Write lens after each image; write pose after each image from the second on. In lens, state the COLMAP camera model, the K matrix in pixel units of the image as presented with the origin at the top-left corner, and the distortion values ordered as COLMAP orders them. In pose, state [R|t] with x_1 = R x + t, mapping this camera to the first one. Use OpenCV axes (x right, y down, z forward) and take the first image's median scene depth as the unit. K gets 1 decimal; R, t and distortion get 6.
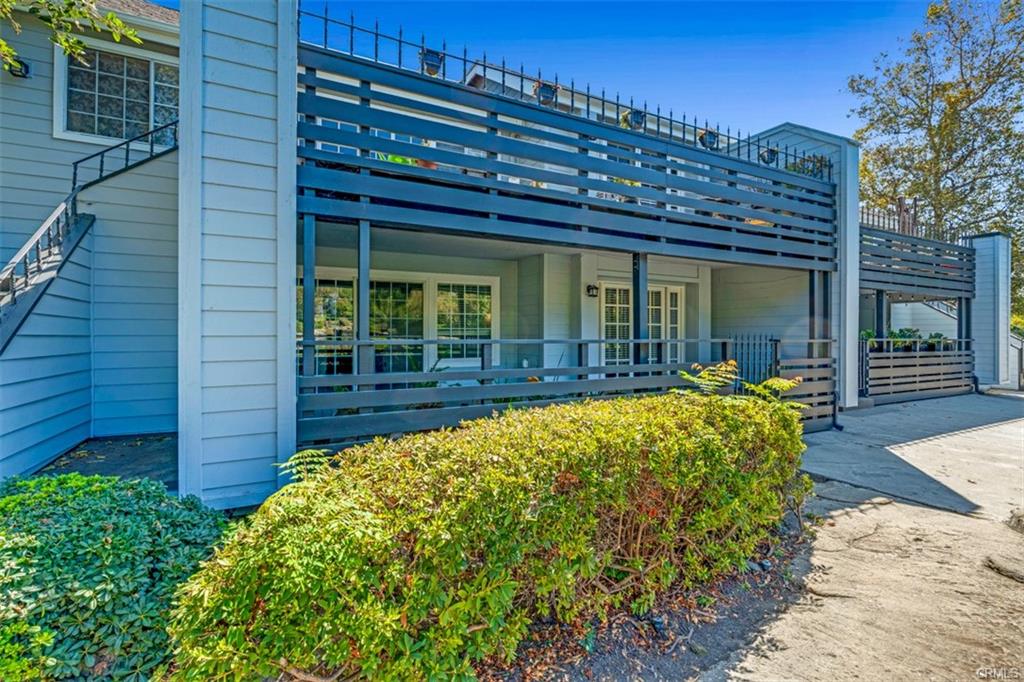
lens RADIAL K [[459.1, 0, 511.2], [0, 459.1, 337.1], [0, 0, 1]] dist [-0.004158, -0.000147]
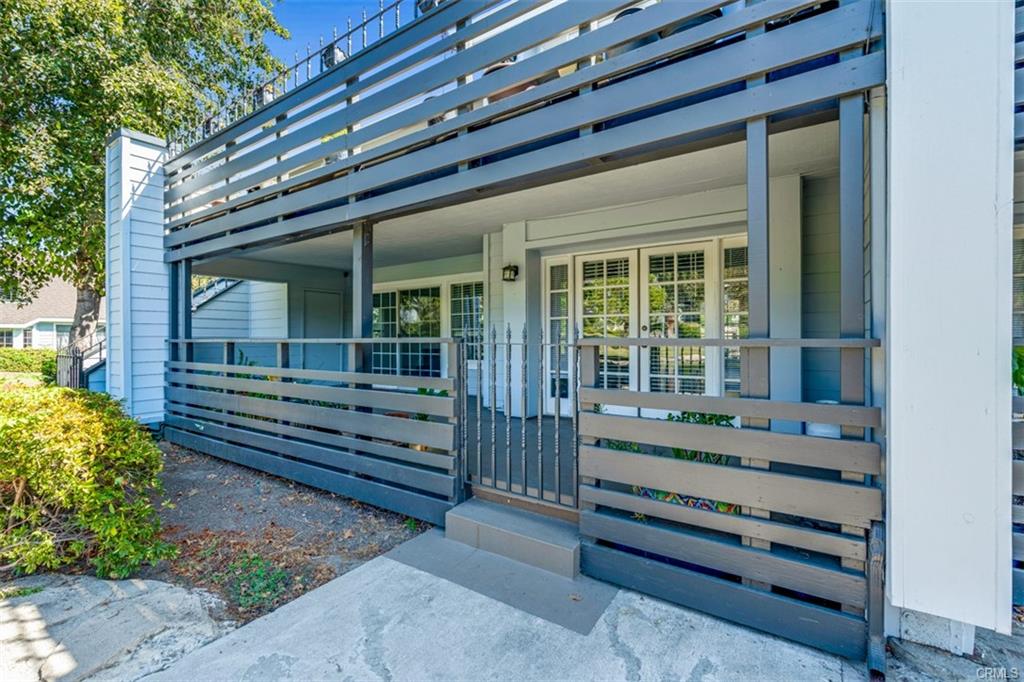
lens RADIAL K [[459.1, 0, 511.8], [0, 459.1, 341.2], [0, 0, 1]] dist [-0.004158, -0.000147]
pose [[0.475769, -0.002601, -0.879566, 0.857437], [0.002629, 0.999995, -0.001535, 0.007022], [0.879566, -0.001583, 0.475774, 0.698539]]
